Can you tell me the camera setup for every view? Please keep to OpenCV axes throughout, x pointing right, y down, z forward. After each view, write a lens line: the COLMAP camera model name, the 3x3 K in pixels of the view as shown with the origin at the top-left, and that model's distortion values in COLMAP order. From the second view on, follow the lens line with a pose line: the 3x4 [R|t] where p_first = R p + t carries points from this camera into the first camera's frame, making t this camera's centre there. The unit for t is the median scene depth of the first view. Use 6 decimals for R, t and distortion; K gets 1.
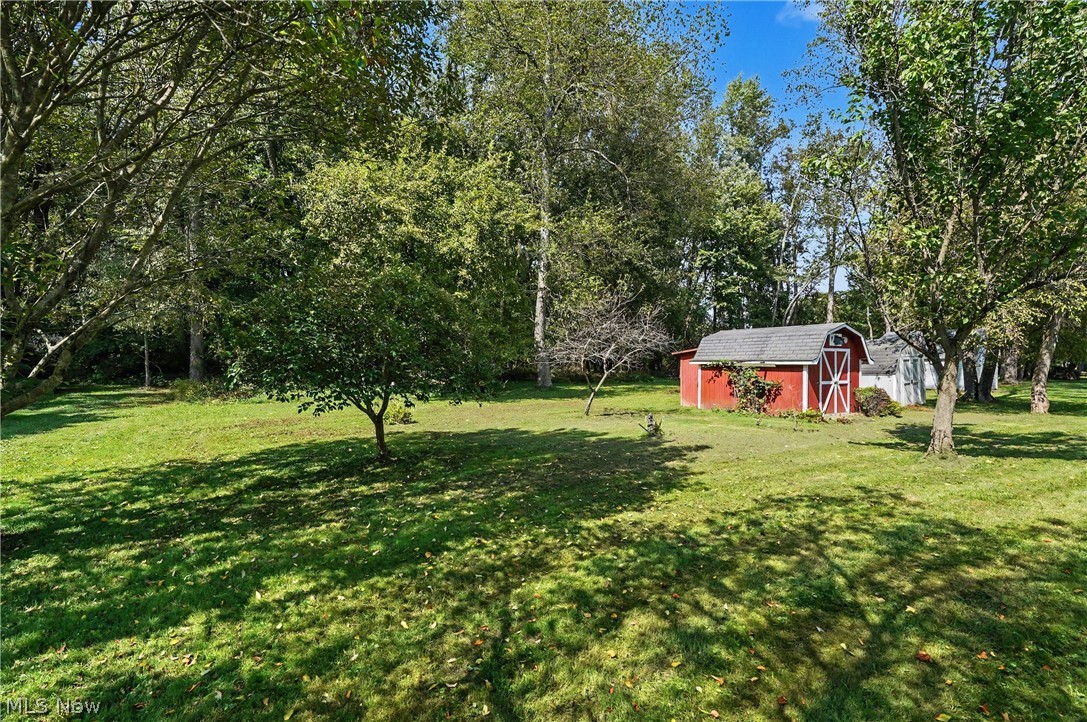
lens RADIAL K [[490.8, 0, 541.1], [0, 490.8, 366.4], [0, 0, 1]] dist [-0.016984, -0.000011]
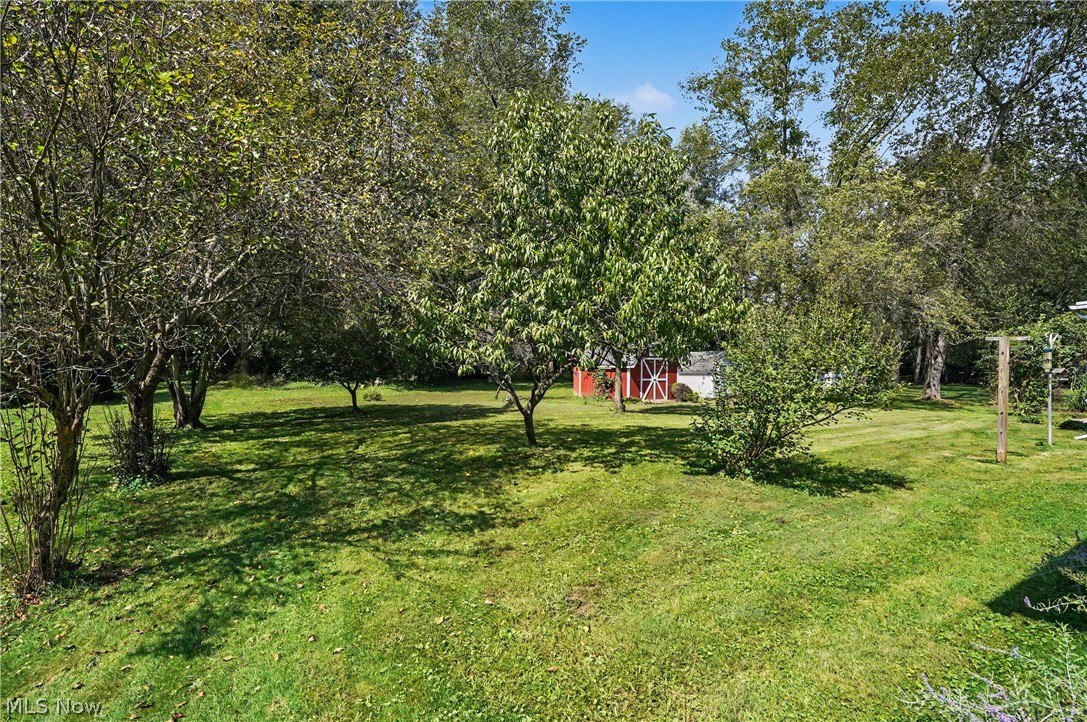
lens RADIAL K [[490.8, 0, 541.1], [0, 490.8, 366.4], [0, 0, 1]] dist [-0.016984, -0.000011]
pose [[0.999705, 0.010293, -0.021977, 0.262206], [-0.010385, 0.999938, -0.004067, 0.000816], [0.021934, 0.004294, 0.999750, -0.541853]]
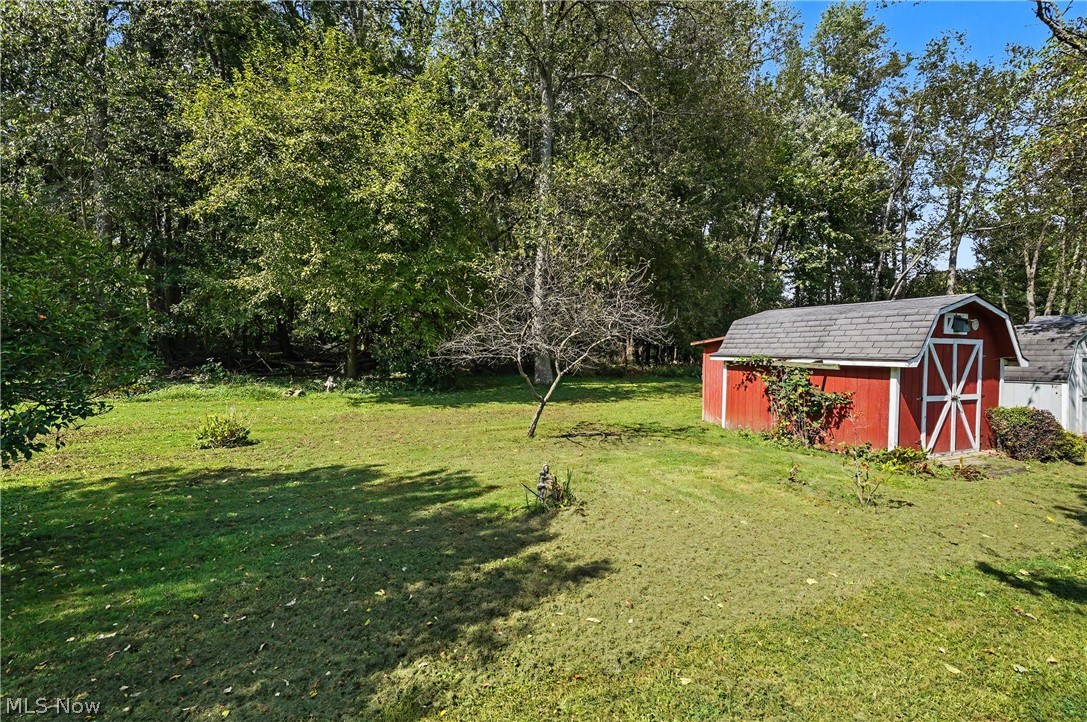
lens RADIAL K [[497.7, 0, 543.5], [0, 497.7, 361.0], [0, 0, 1]] dist [-0.005581, 0.000191]
pose [[0.988577, 0.014530, -0.150014, 0.201915], [-0.012025, 0.999773, 0.017593, -0.014428], [0.150236, -0.015588, 0.988527, 0.332580]]
